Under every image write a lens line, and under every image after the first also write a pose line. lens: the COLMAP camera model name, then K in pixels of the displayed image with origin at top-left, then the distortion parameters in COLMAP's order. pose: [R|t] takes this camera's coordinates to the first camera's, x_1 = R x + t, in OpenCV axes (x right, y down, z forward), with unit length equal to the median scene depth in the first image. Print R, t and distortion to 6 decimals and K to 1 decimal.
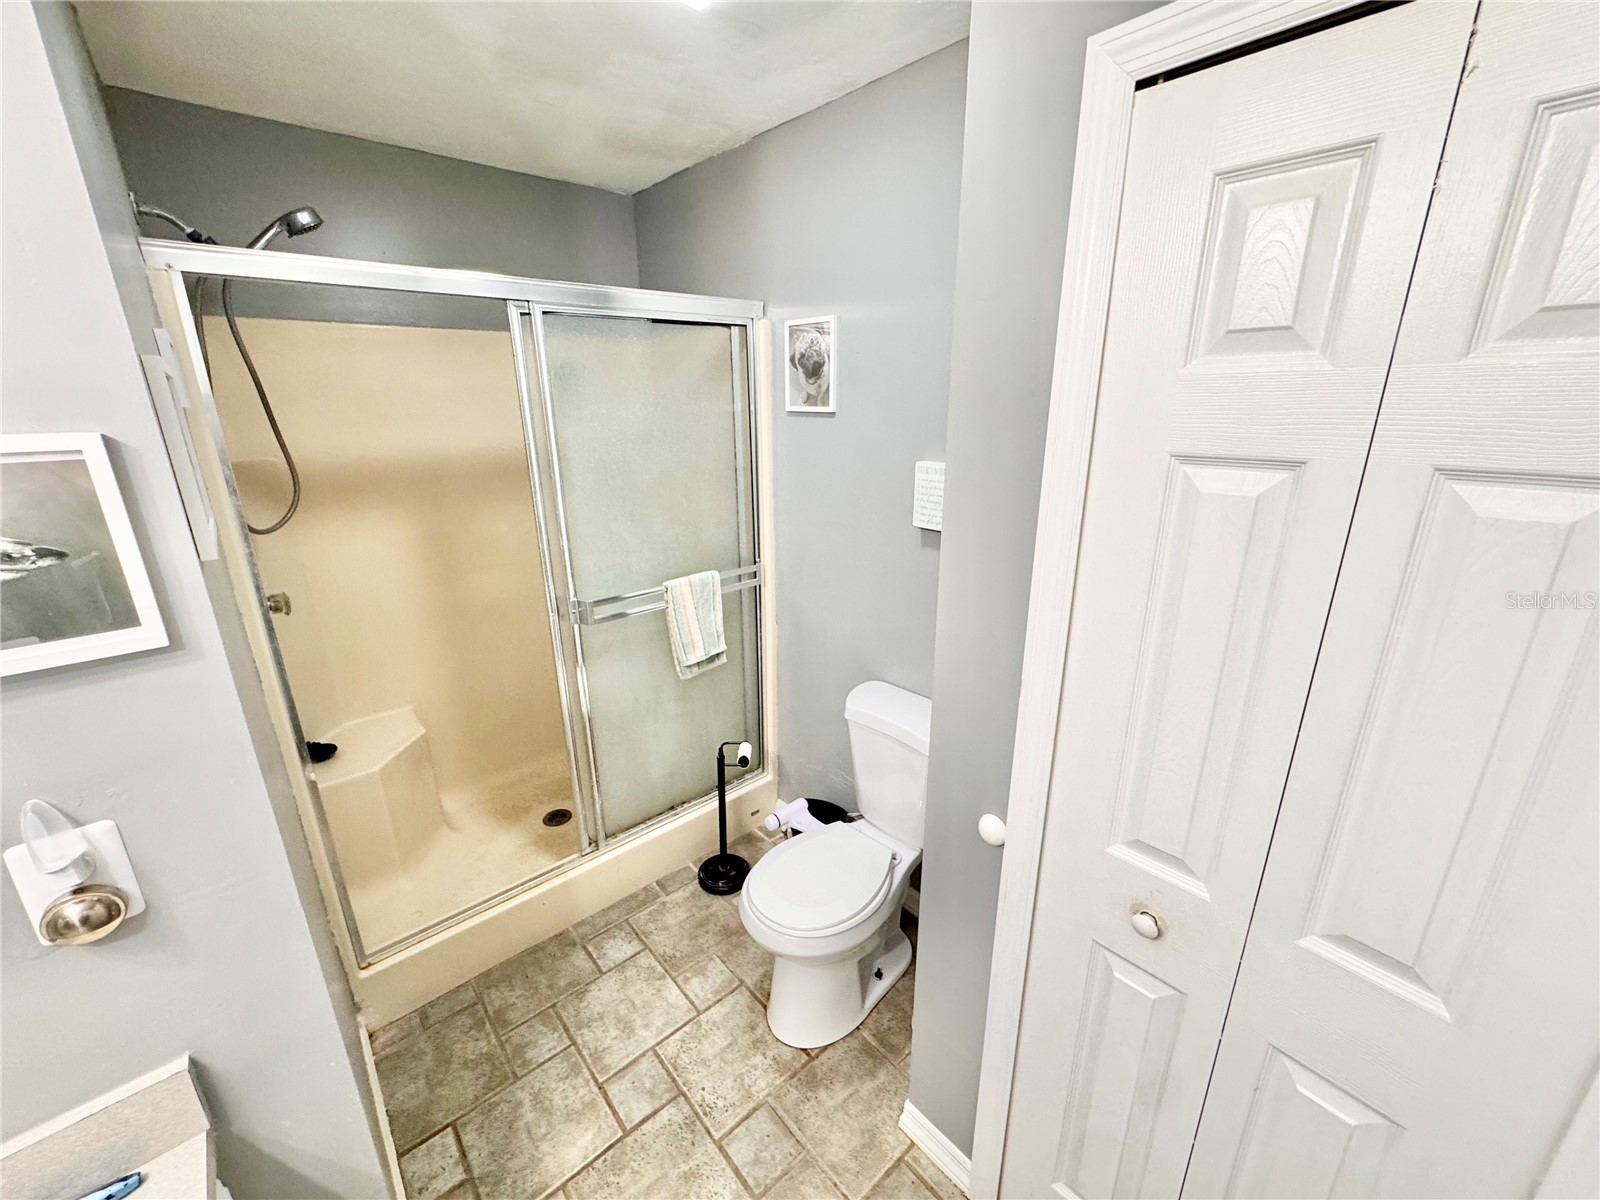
lens RADIAL K [[642.7, 0, 804.4], [0, 642.7, 604.3], [0, 0, 1]] dist [-0.006282, 0.001872]
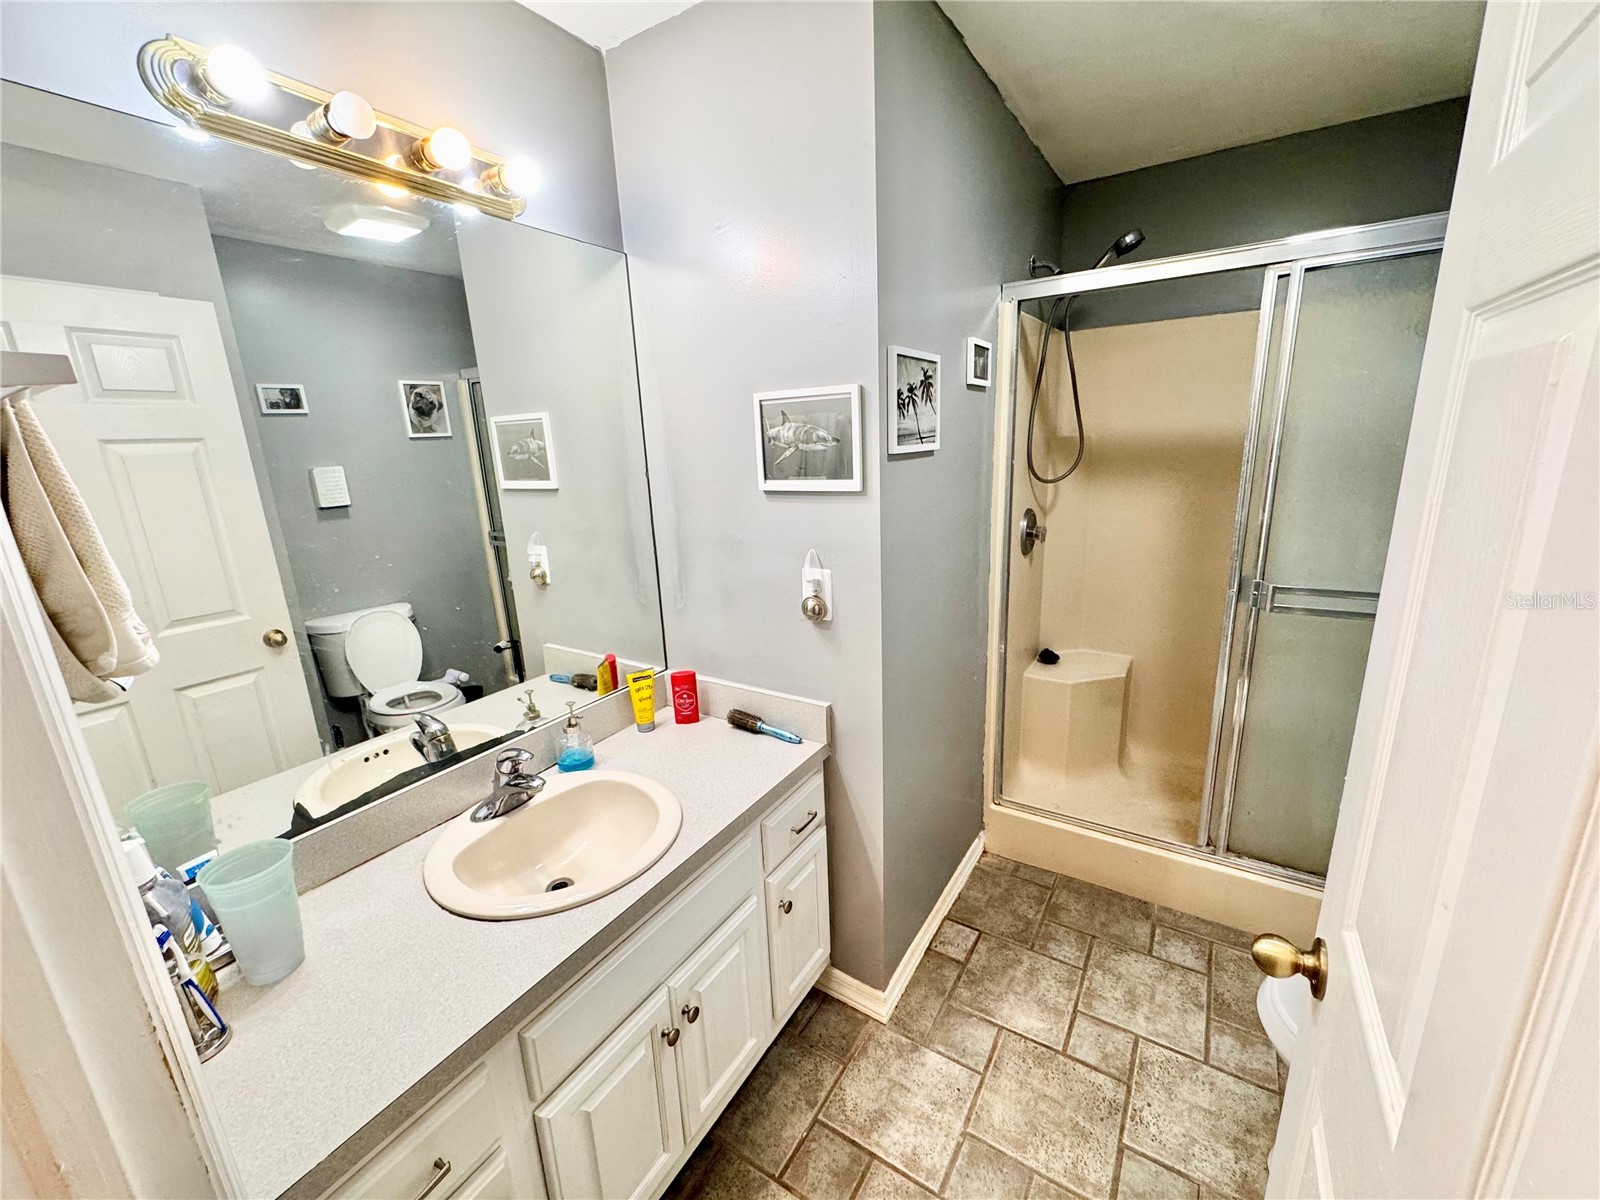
lens RADIAL K [[642.7, 0, 798.1], [0, 642.7, 608.7], [0, 0, 1]] dist [-0.006282, 0.001872]
pose [[0.271566, 0.244265, -0.930906, 0.370411], [-0.256971, 0.950543, 0.174453, 0.044973], [0.927479, 0.191841, 0.320904, 0.094665]]
